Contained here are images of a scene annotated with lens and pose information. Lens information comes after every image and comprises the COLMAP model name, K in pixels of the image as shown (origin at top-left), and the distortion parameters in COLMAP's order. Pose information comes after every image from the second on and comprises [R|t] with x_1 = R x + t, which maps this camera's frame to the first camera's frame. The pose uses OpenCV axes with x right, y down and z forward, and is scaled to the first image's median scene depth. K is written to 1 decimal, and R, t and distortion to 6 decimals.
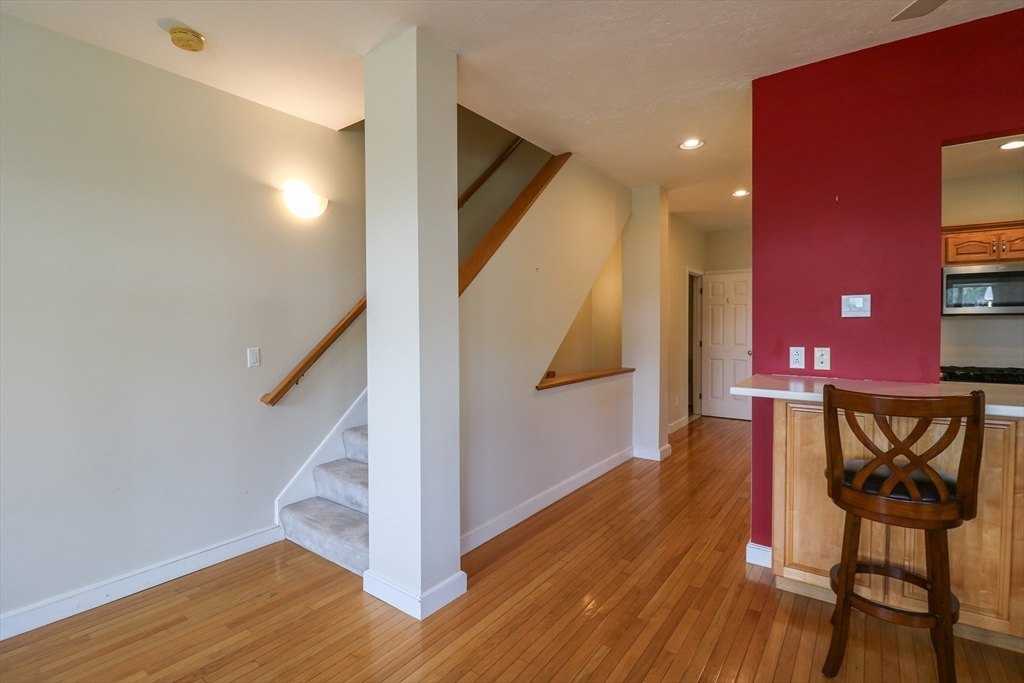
lens RADIAL K [[483.8, 0, 515.4], [0, 483.8, 335.5], [0, 0, 1]] dist [-0.001778, -0.012424]
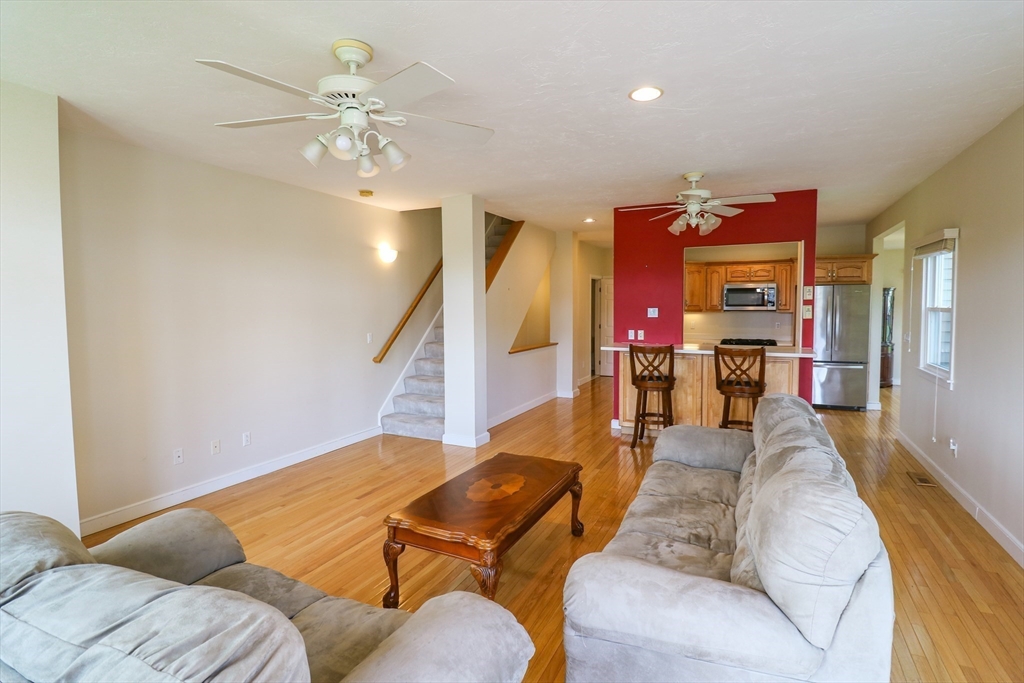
lens RADIAL K [[483.8, 0, 515.4], [0, 483.8, 335.5], [0, 0, 1]] dist [-0.001778, -0.012424]
pose [[0.984895, -0.012102, 0.172729, -0.290746], [0.005224, 0.999177, 0.040219, -0.038082], [-0.173073, -0.038709, 0.984148, -0.960084]]
